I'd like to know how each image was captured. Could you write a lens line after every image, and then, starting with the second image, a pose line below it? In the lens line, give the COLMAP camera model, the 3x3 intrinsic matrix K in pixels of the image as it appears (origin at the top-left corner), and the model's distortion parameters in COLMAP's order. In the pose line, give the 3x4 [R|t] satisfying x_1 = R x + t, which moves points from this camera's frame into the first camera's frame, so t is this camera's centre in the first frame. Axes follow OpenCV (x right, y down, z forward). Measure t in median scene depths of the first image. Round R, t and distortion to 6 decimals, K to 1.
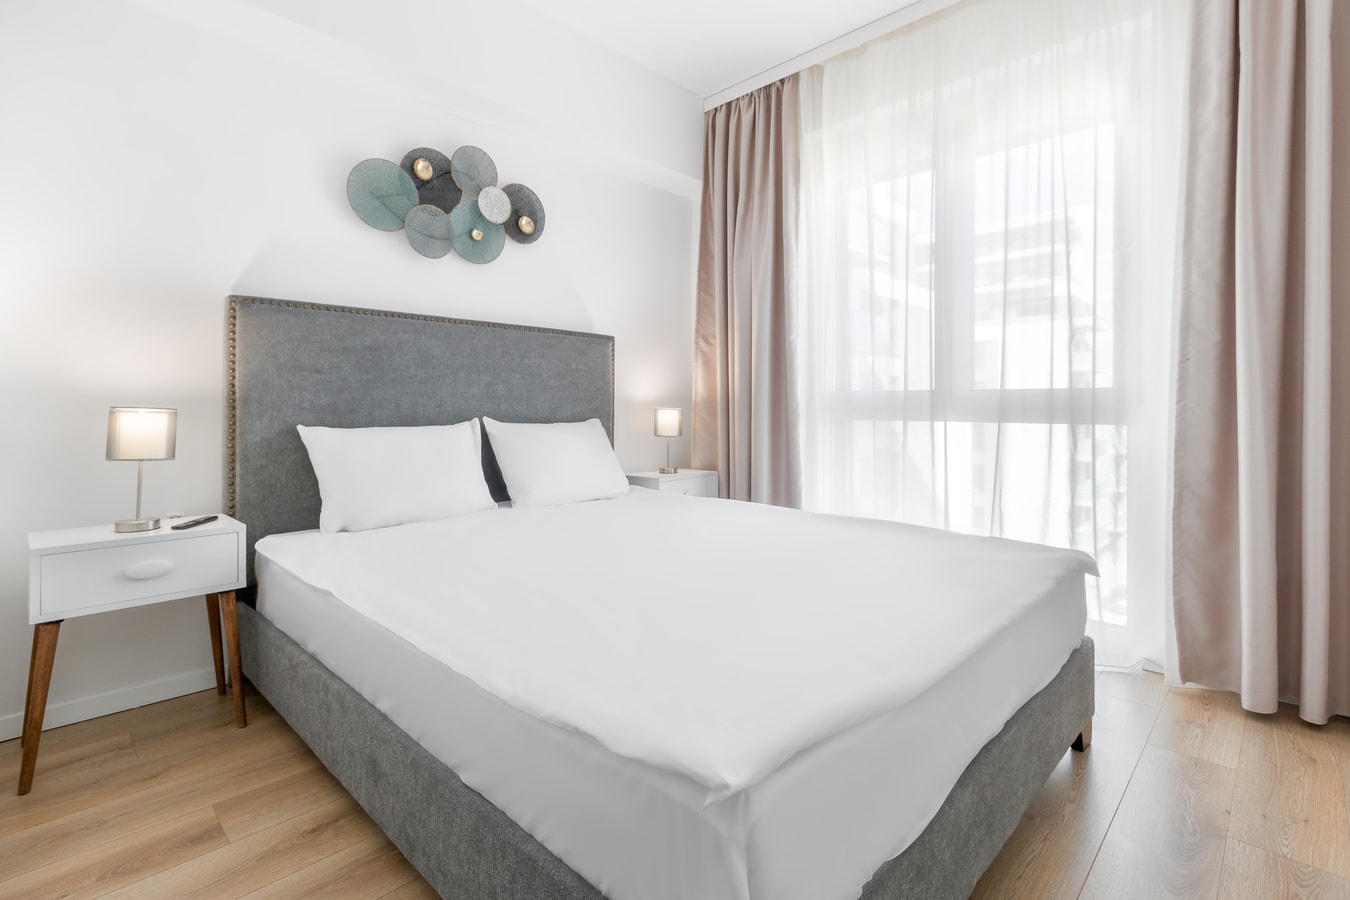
lens RADIAL K [[631.9, 0, 697.4], [0, 631.9, 409.3], [0, 0, 1]] dist [0.001477, 0.000208]
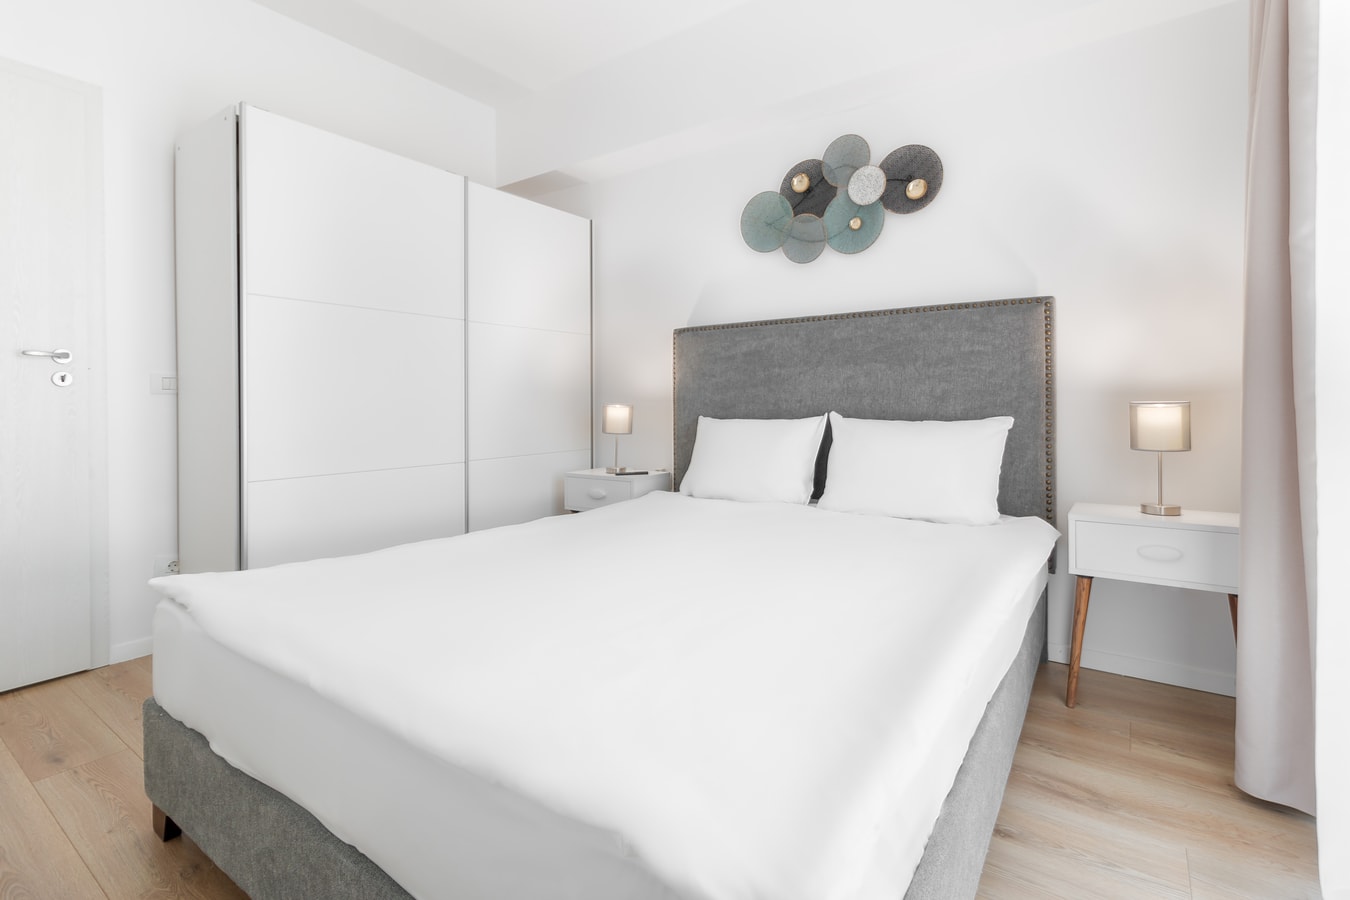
lens RADIAL K [[631.9, 0, 697.4], [0, 631.9, 409.3], [0, 0, 1]] dist [0.001477, 0.000208]
pose [[0.142663, 0.008987, -0.989730, 0.589371], [0.003085, 0.999950, 0.009524, -0.001940], [0.989766, -0.004412, 0.142628, 0.636692]]
